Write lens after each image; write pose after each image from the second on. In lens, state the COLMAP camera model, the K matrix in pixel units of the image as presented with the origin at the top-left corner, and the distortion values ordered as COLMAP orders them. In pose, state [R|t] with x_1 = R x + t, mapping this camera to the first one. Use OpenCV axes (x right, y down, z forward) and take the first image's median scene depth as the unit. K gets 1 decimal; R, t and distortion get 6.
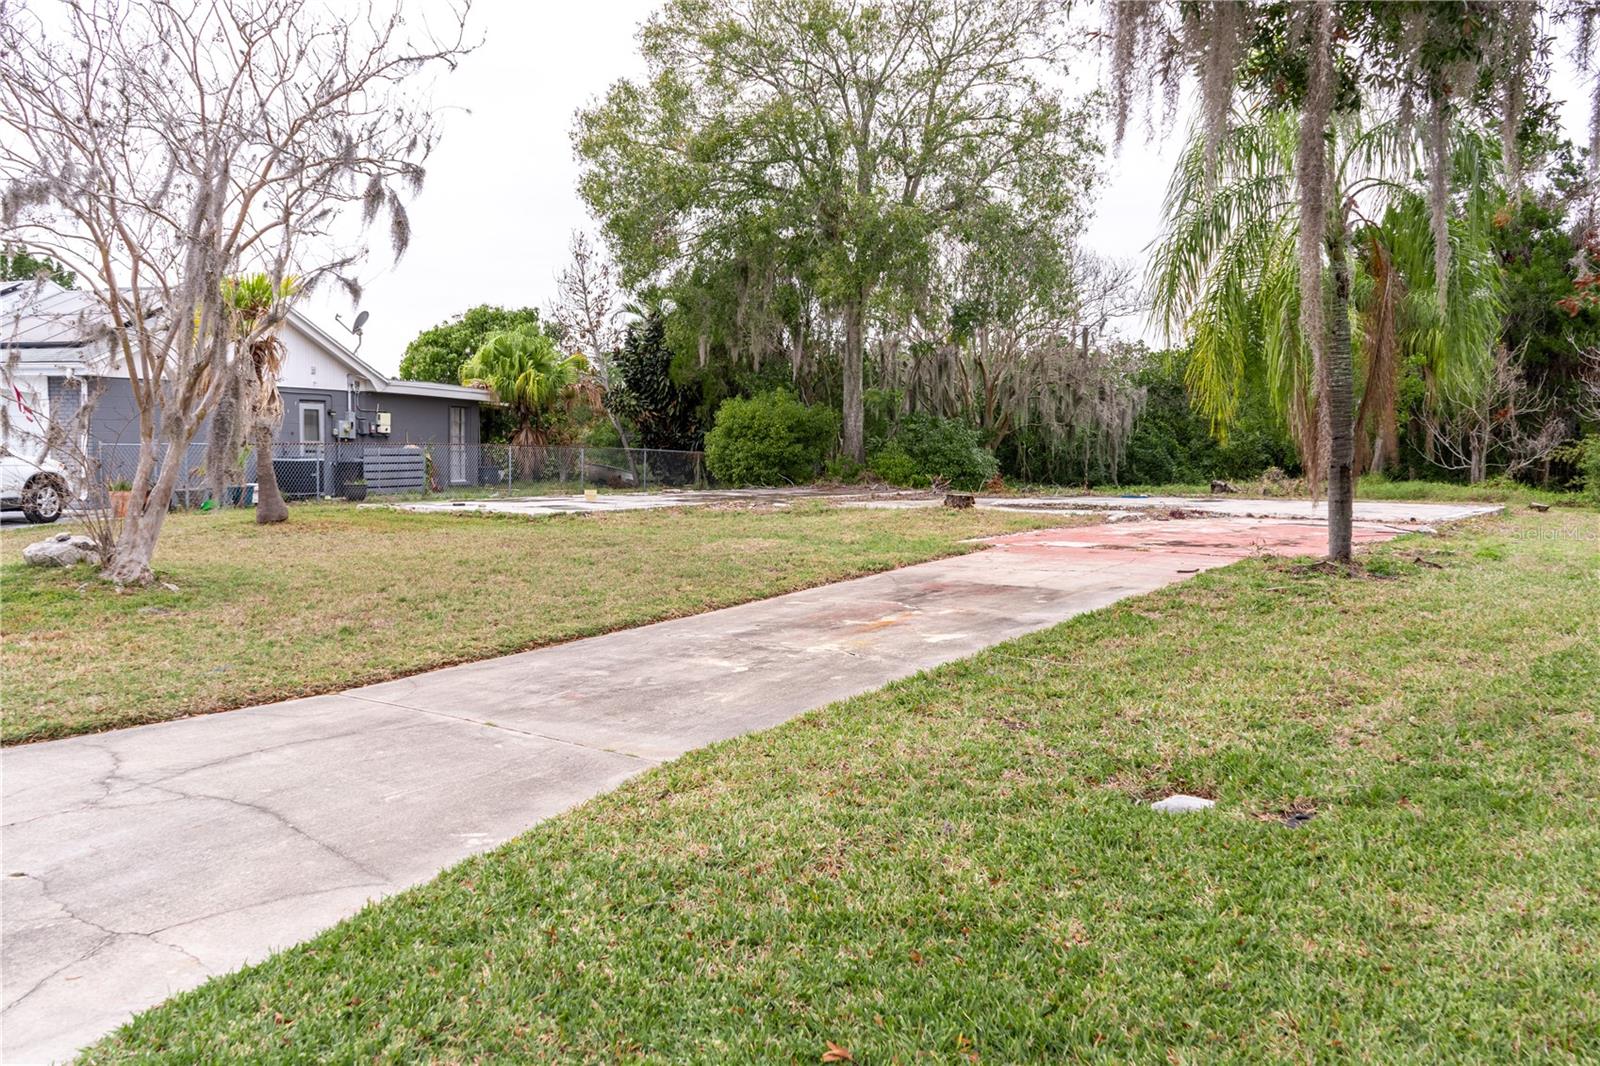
lens RADIAL K [[1326.8, 0, 800.0], [0, 1326.8, 533.0], [0, 0, 1]] dist [-0.008031, -0.002056]
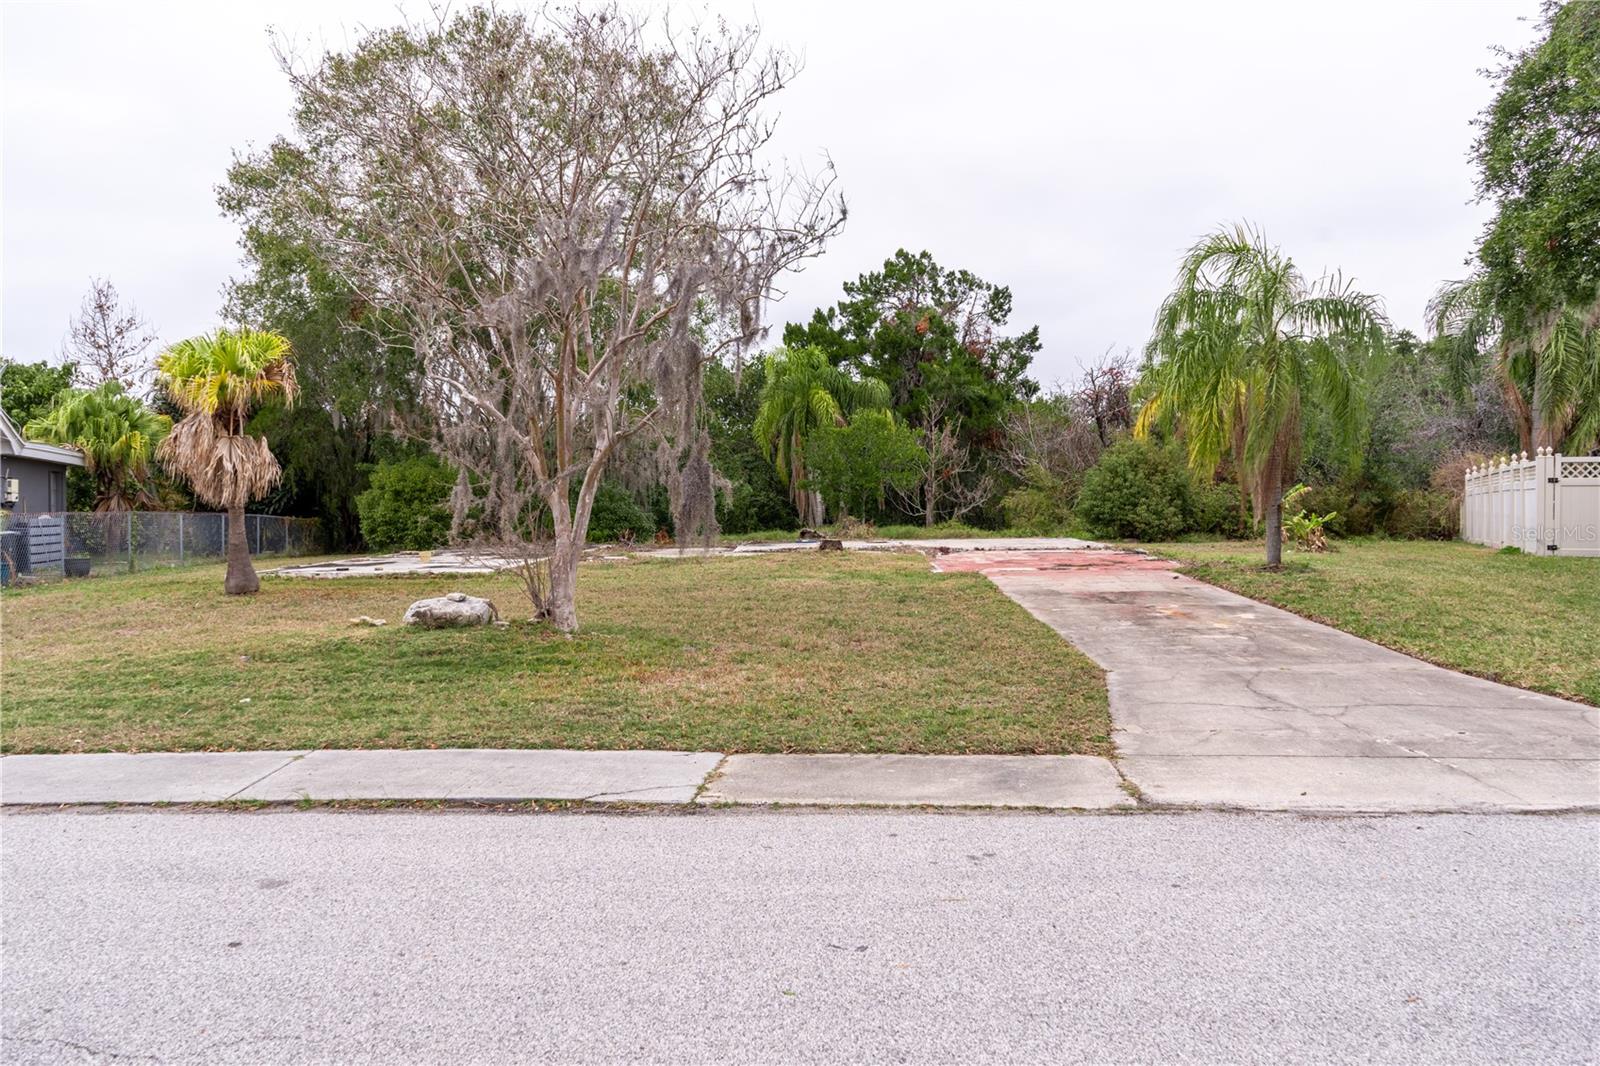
lens RADIAL K [[1282.8, 0, 800.0], [0, 1282.8, 533.0], [0, 0, 1]] dist [-0.010466, -0.004700]
pose [[0.833974, -0.030318, 0.550970, -0.349168], [0.055260, 0.998059, -0.028725, -0.001422], [-0.549030, 0.054403, 0.834030, 0.007138]]
